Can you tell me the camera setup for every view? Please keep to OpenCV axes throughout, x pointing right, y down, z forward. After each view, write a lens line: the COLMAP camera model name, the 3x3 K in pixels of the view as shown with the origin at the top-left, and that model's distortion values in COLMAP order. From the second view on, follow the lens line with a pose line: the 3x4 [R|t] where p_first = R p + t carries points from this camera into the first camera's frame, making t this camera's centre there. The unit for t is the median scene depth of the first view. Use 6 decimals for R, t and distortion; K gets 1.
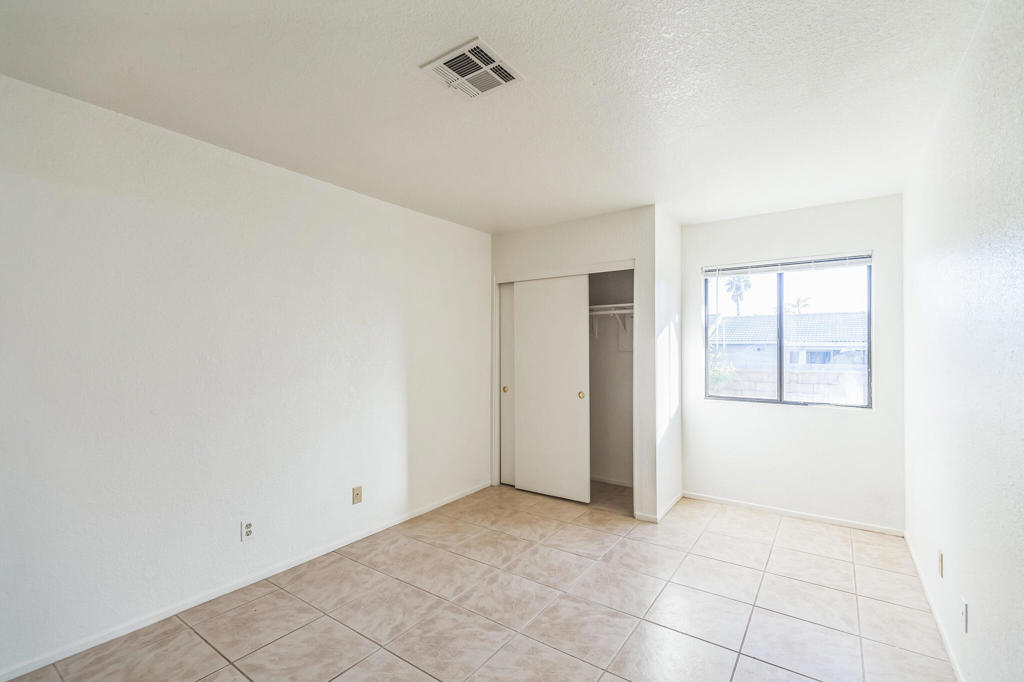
lens RADIAL K [[456.8, 0, 526.3], [0, 456.8, 338.5], [0, 0, 1]] dist [0.005517, 0.000615]
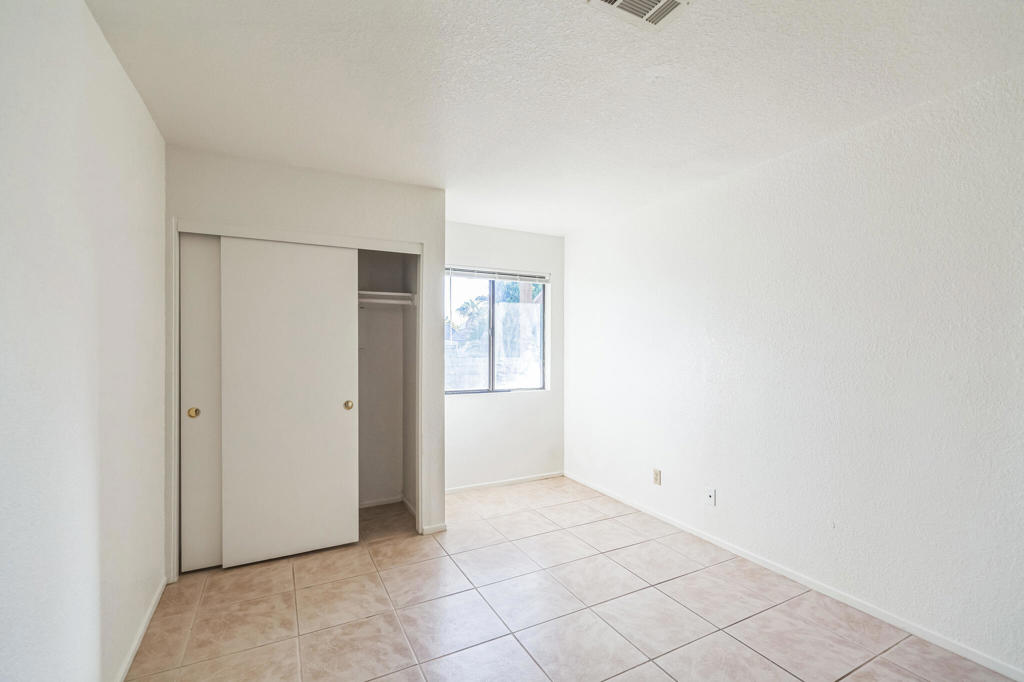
lens RADIAL K [[456.8, 0, 508.8], [0, 456.8, 341.7], [0, 0, 1]] dist [0.005517, 0.000615]
pose [[0.457289, 0.008886, 0.889274, -0.471174], [-0.023008, 0.999734, 0.001841, 0.009873], [-0.889021, -0.021302, 0.457371, 0.438046]]
